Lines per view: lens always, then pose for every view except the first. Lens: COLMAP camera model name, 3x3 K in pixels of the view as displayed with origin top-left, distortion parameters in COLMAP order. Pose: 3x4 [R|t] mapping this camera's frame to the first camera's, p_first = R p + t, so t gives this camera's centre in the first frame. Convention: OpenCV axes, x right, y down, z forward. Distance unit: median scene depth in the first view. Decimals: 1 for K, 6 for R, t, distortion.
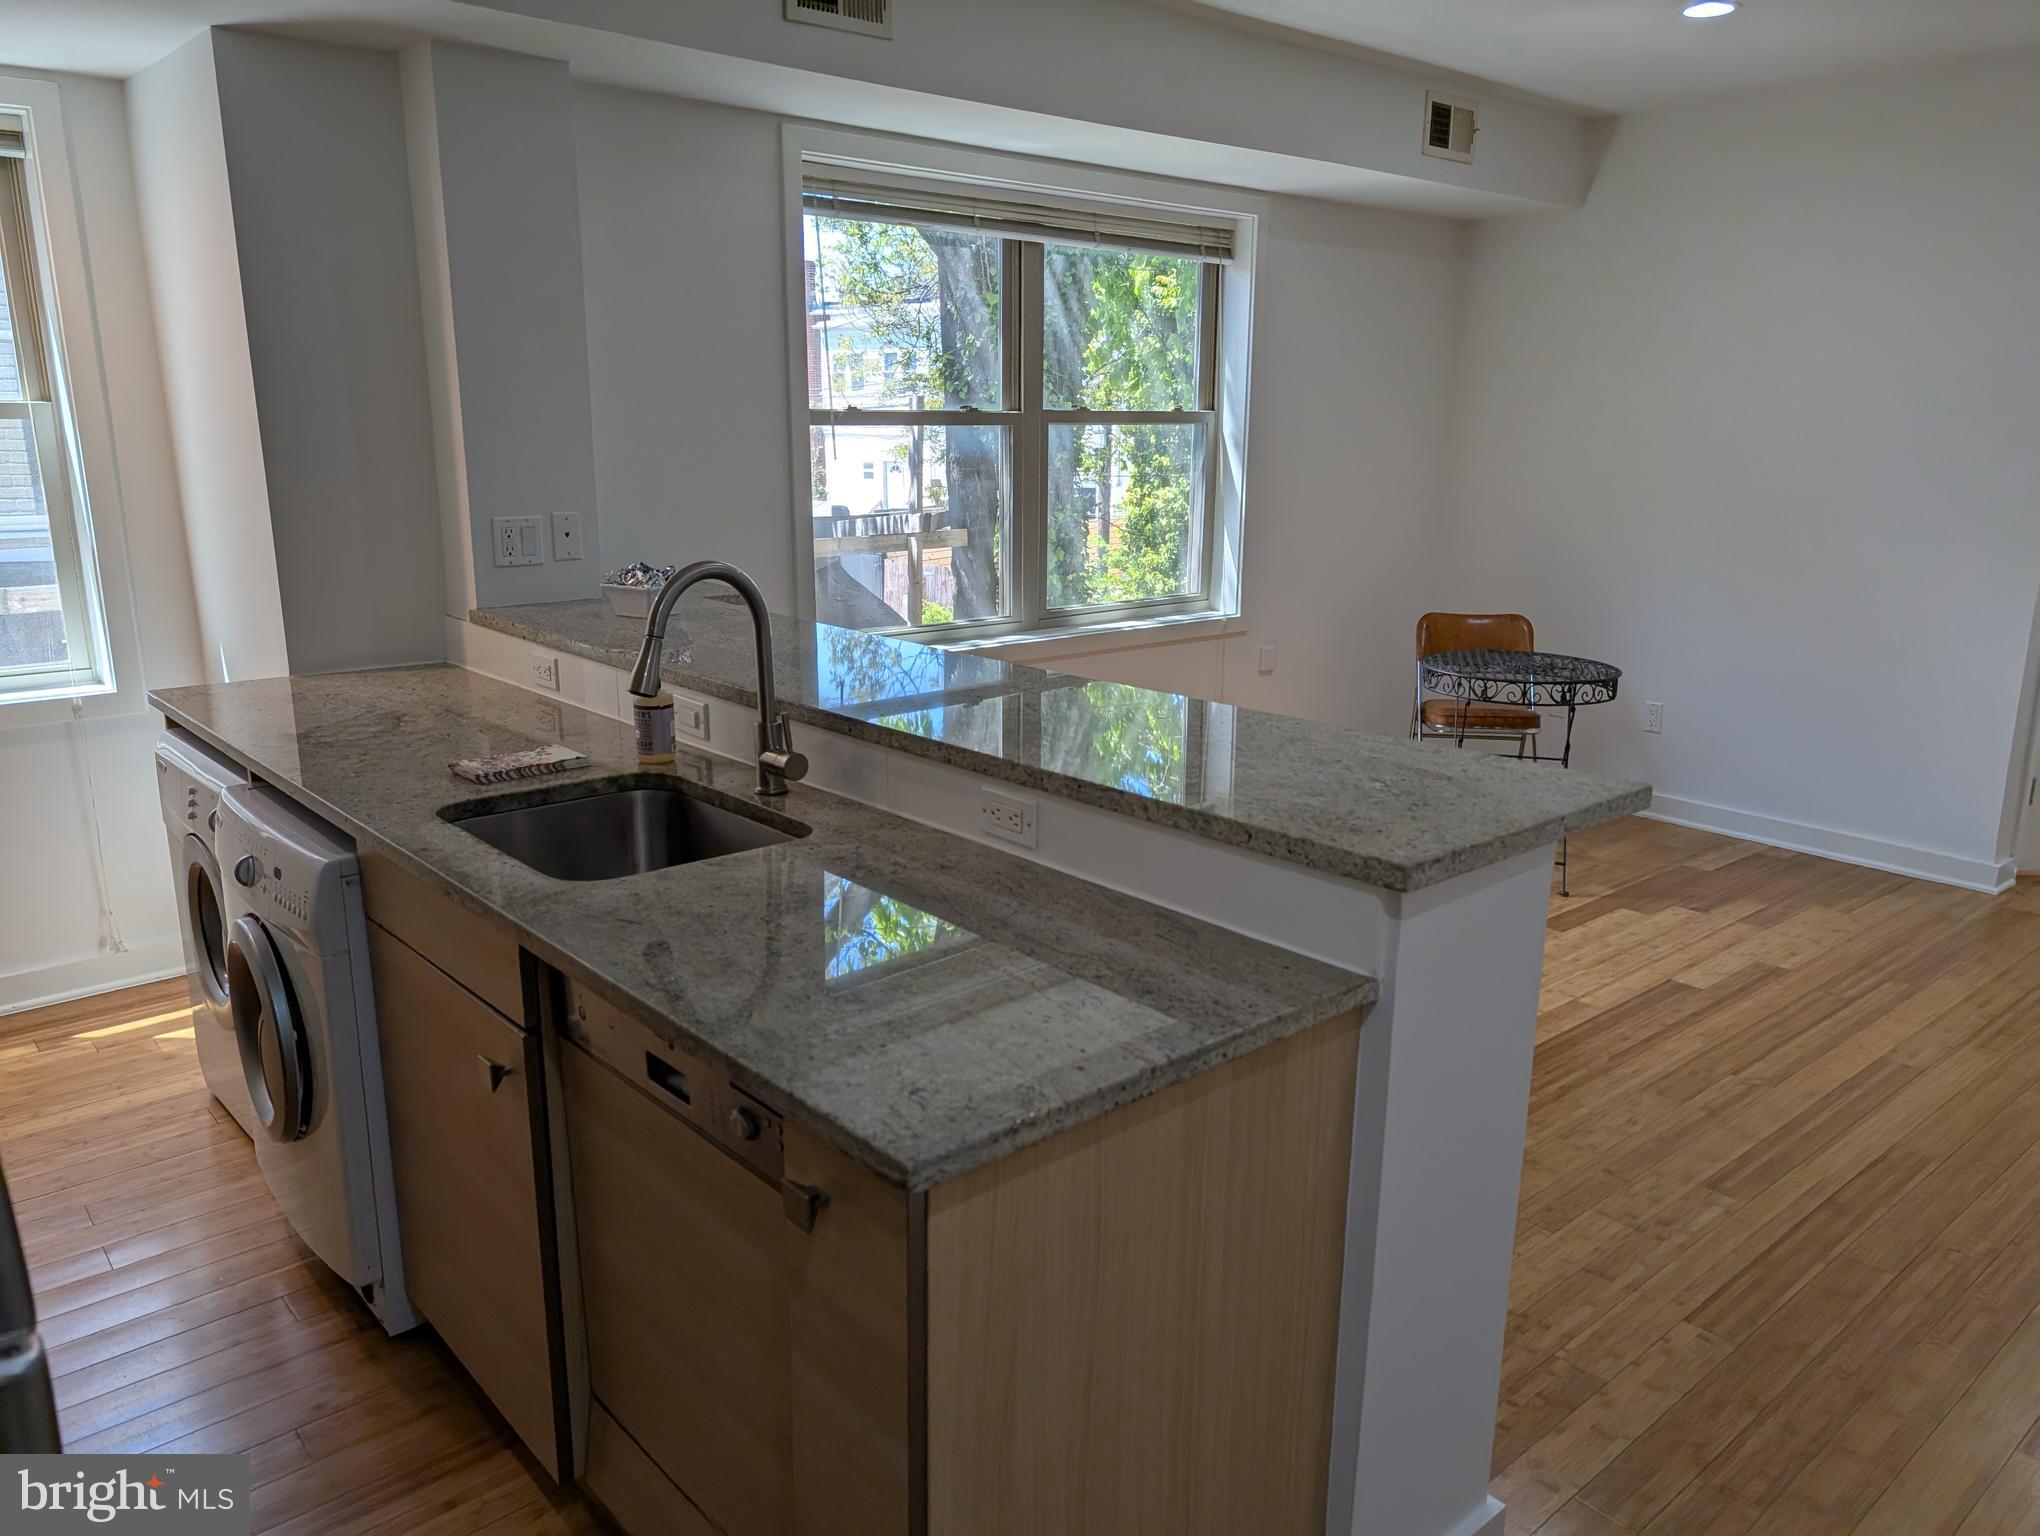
lens RADIAL K [[1466.8, 0, 1021.5], [0, 1466.8, 768.8], [0, 0, 1]] dist [0.035260, -0.032588]
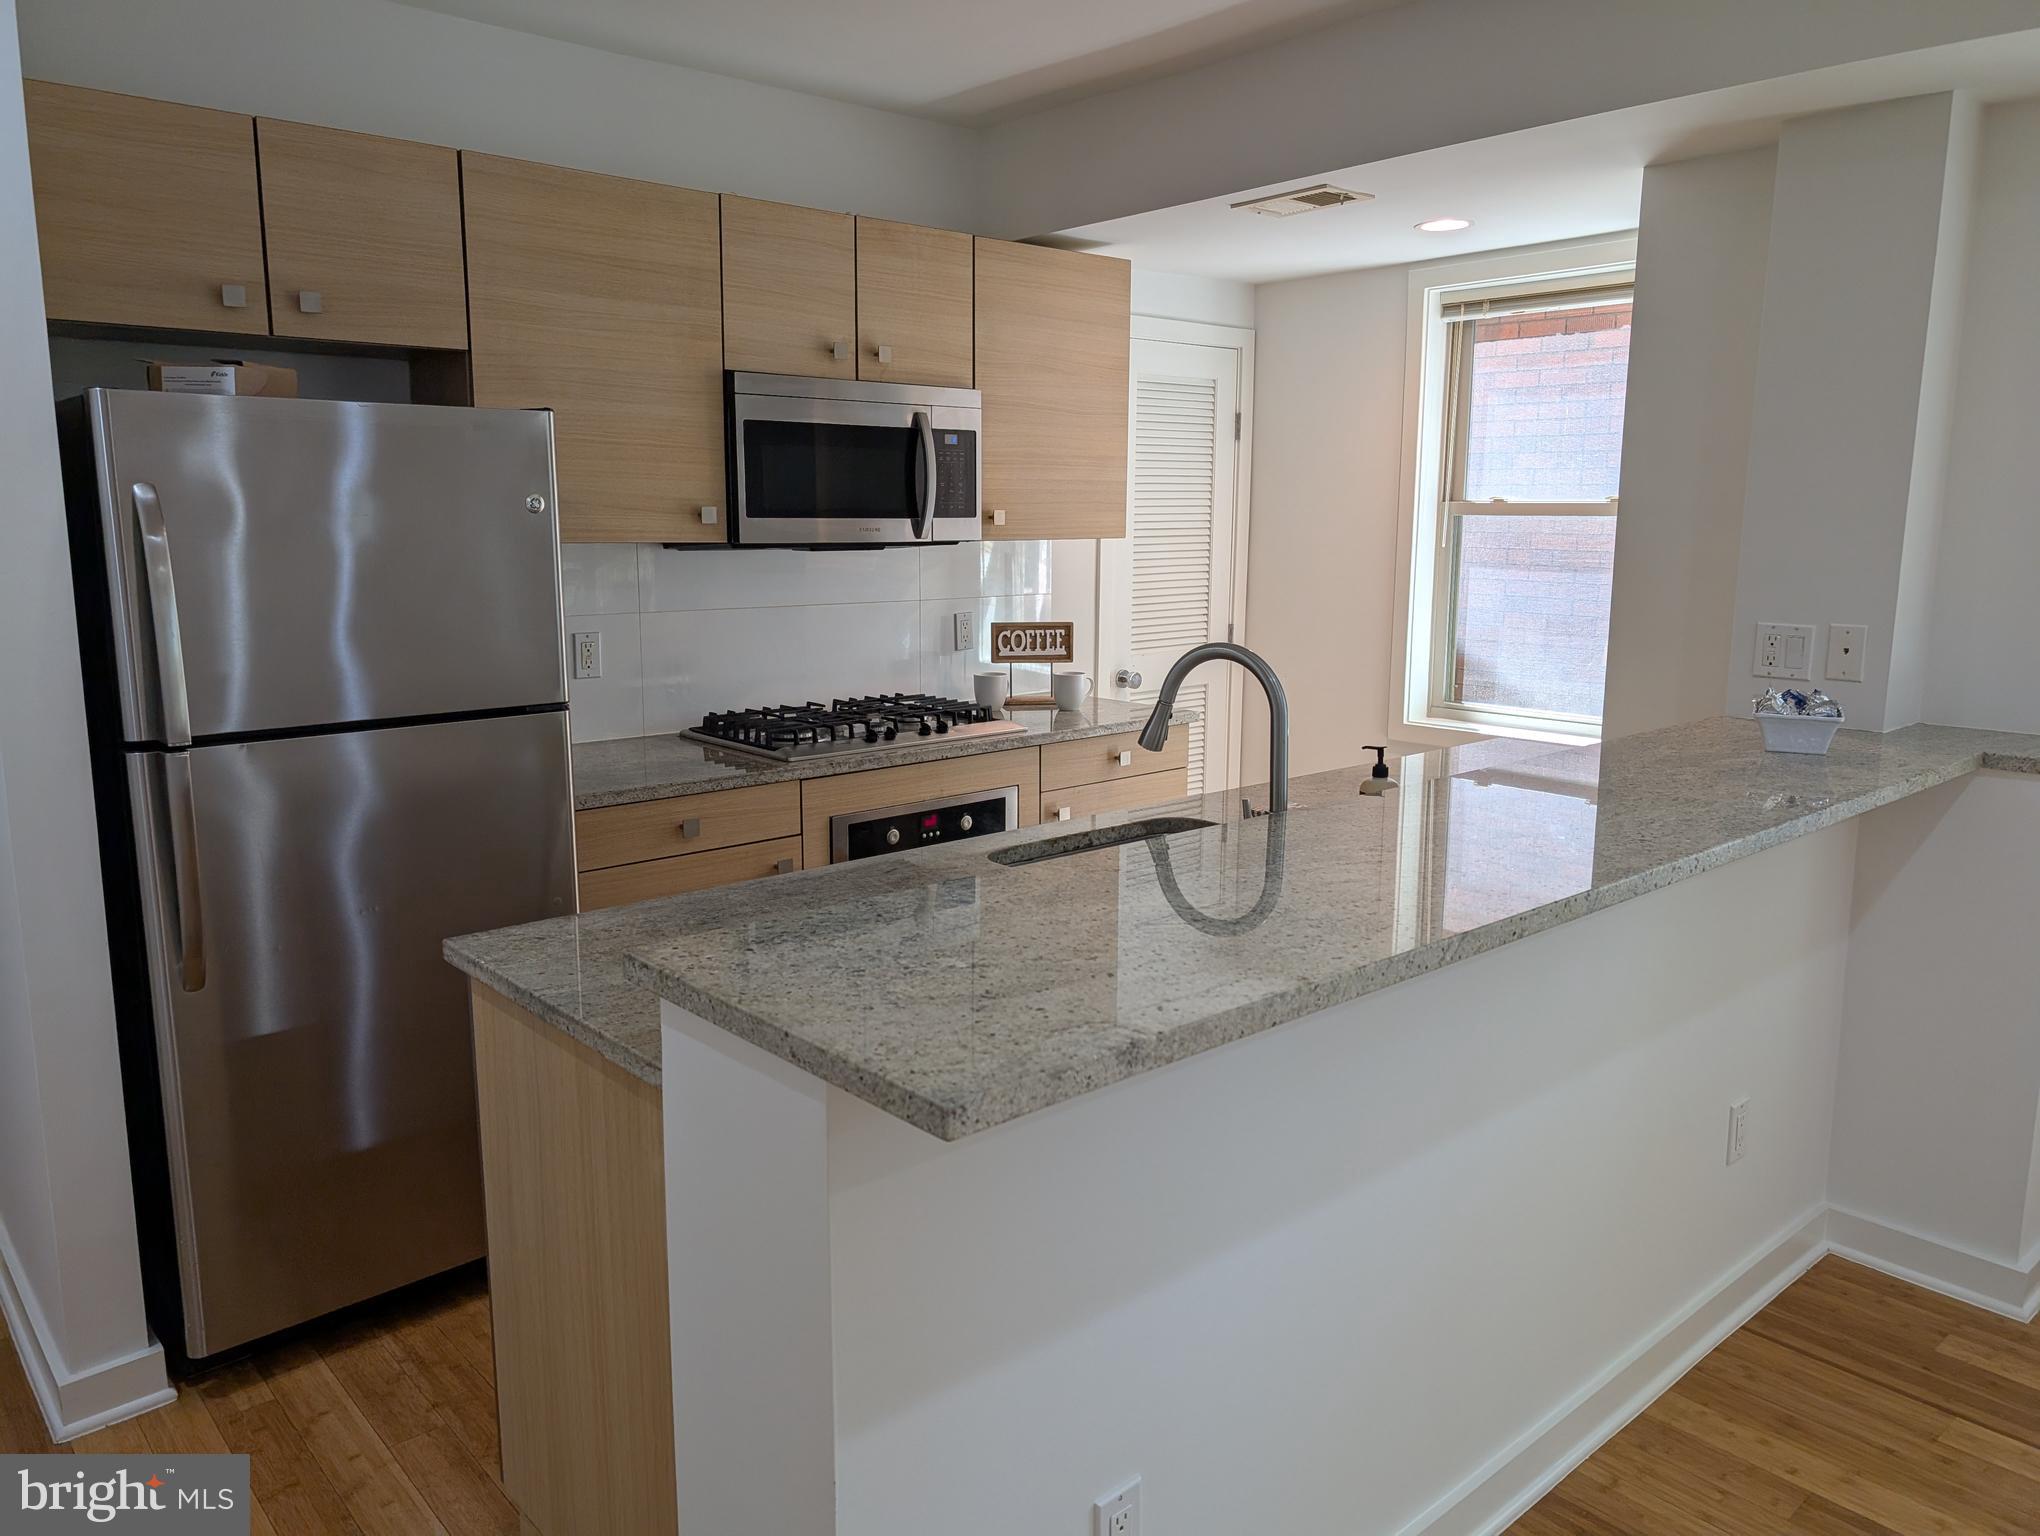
lens RADIAL K [[1466.8, 0, 1014.5], [0, 1466.8, 759.3], [0, 0, 1]] dist [0.035260, -0.032588]
pose [[0.006738, 0.166436, -0.986029, 0.609339], [-0.240929, 0.957274, 0.159936, -0.138563], [0.970519, 0.236485, 0.046550, 0.591434]]
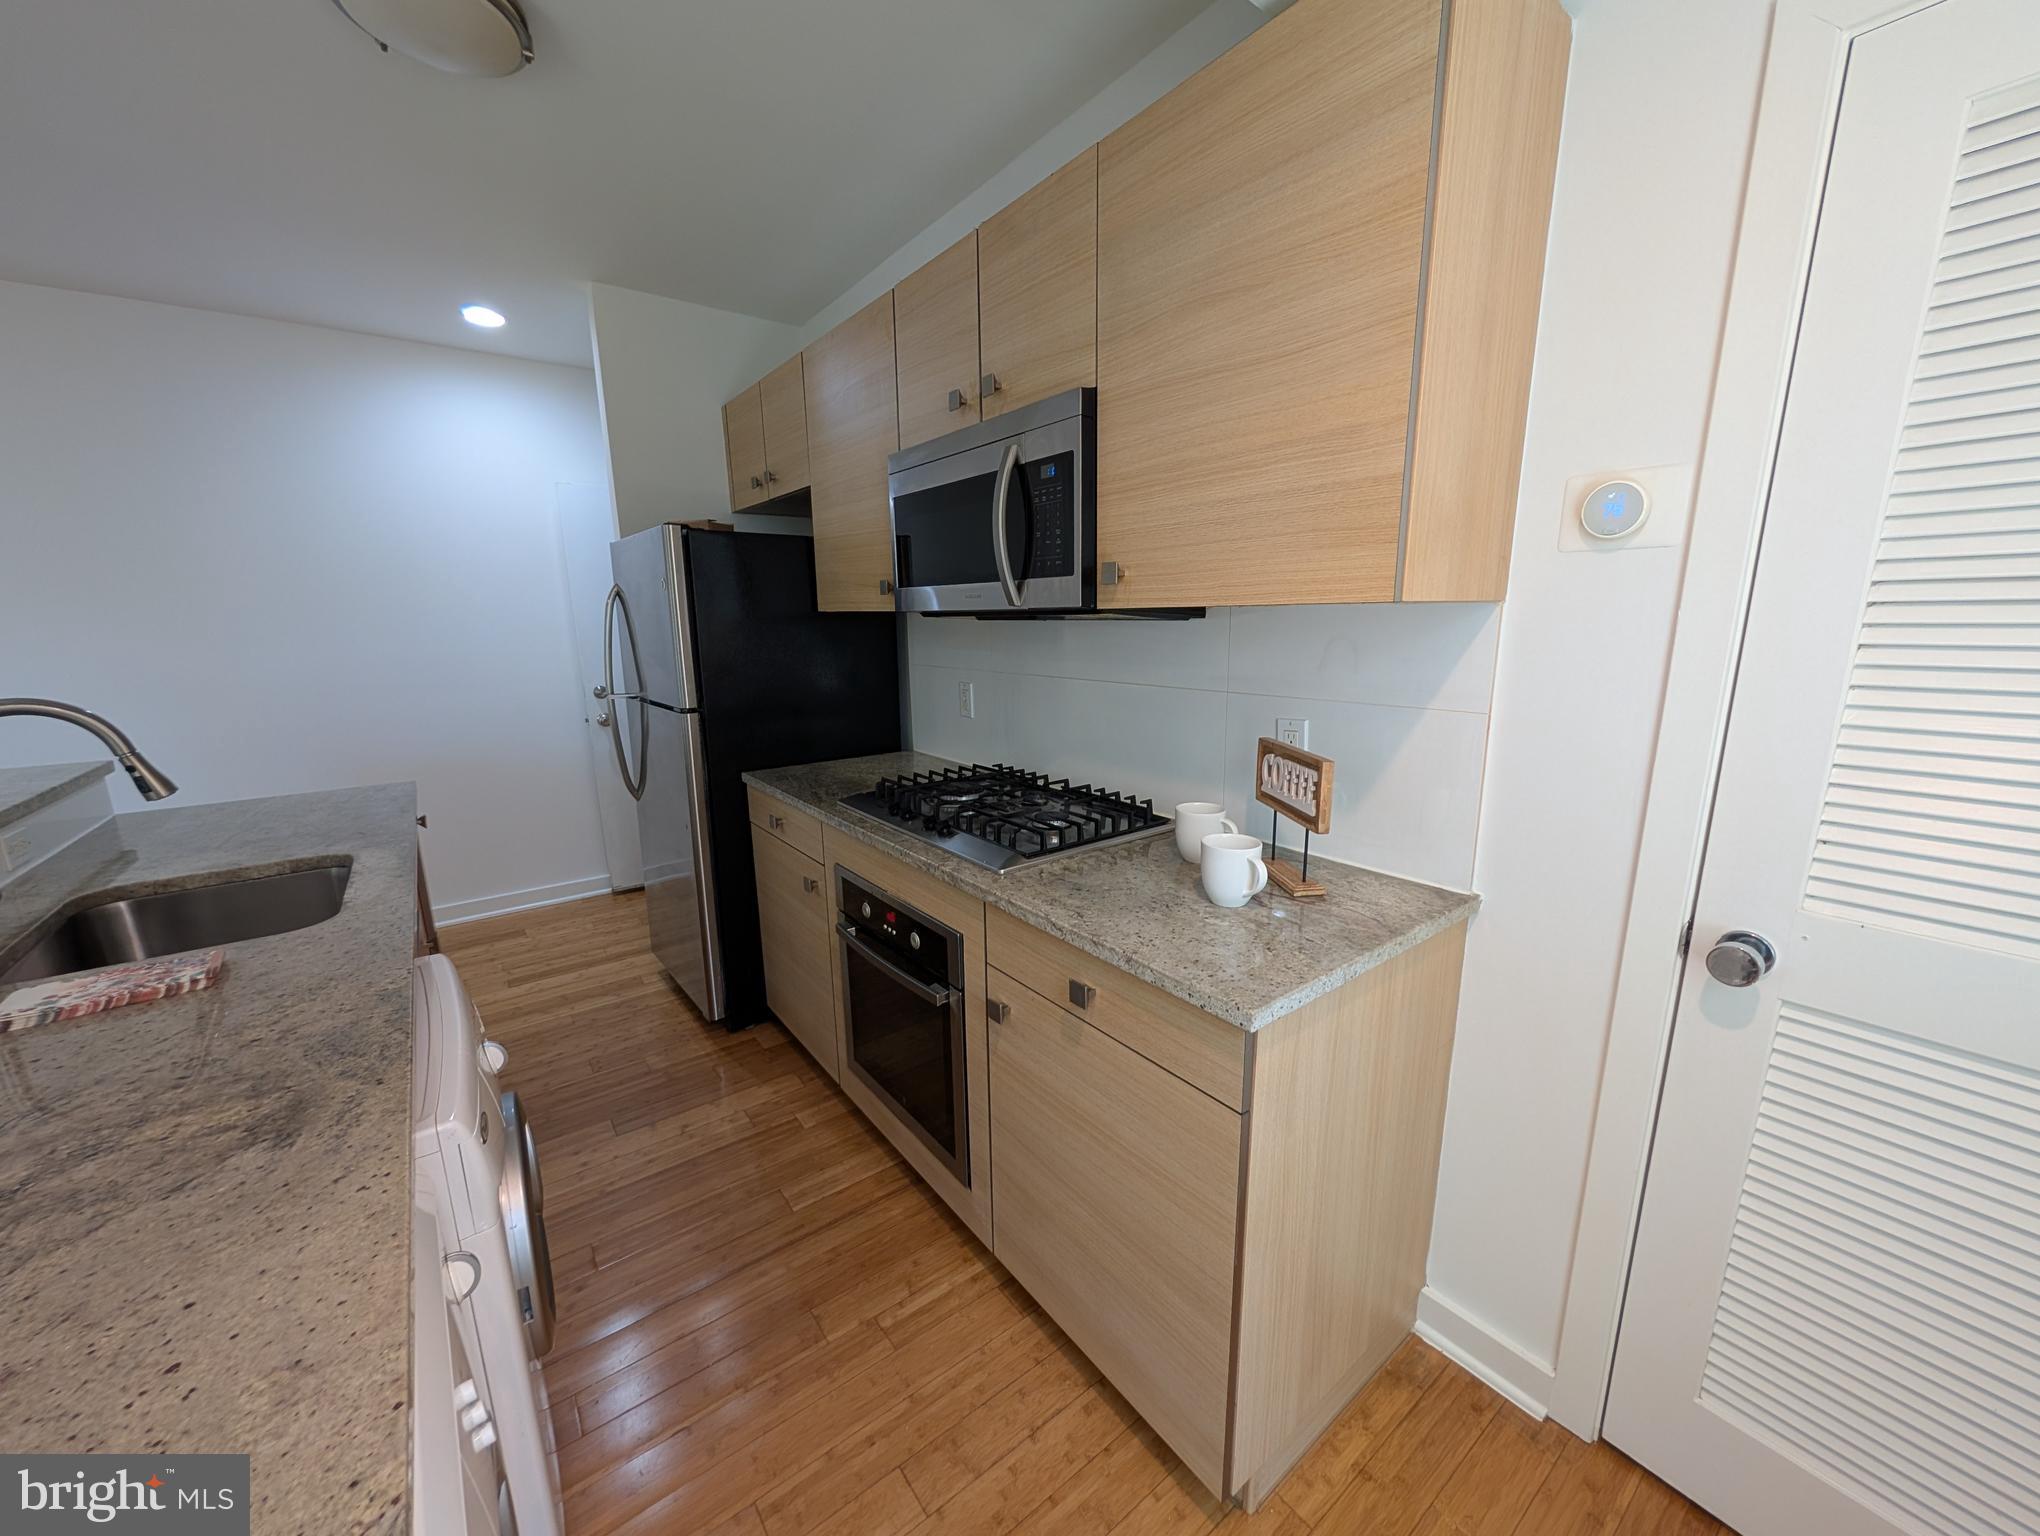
lens RADIAL K [[769.7, 0, 1026.9], [0, 769.7, 778.1], [0, 0, 1]] dist [-0.001984, 0.000180]
pose [[-0.997777, -0.000735, 0.066630, -0.711325], [0.028291, 0.900669, 0.433584, -0.224669], [-0.060330, 0.434506, -0.898646, 1.064954]]
